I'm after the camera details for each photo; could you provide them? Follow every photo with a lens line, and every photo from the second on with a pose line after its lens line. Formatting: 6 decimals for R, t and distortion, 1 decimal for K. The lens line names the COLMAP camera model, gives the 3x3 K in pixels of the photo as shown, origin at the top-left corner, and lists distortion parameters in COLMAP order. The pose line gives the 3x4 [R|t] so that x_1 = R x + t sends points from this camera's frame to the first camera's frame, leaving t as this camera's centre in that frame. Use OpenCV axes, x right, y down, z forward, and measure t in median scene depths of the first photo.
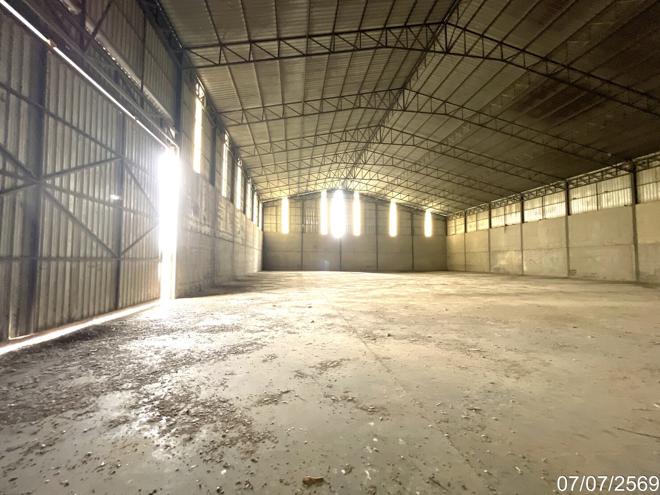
lens RADIAL K [[263.7, 0, 329.2], [0, 263.7, 248.3], [0, 0, 1]] dist [-0.000369, 0.000004]
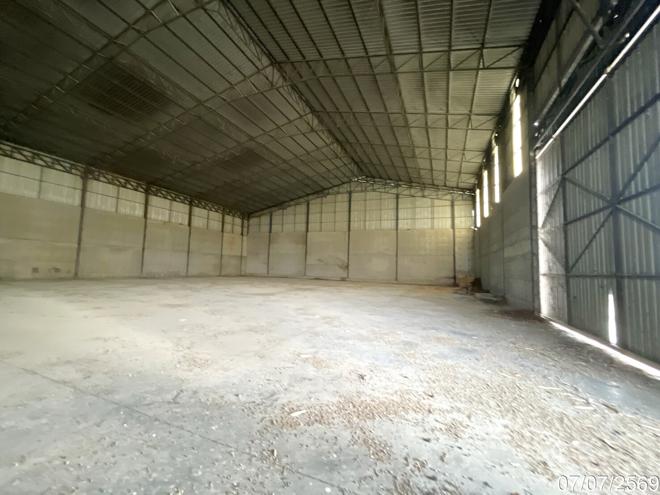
lens RADIAL K [[263.7, 0, 329.2], [0, 263.7, 250.6], [0, 0, 1]] dist [-0.000369, 0.000004]
pose [[-0.856554, 0.021269, 0.515619, -0.231124], [-0.043563, 0.992604, -0.113312, 0.081571], [-0.514215, -0.119520, -0.849292, 1.417342]]
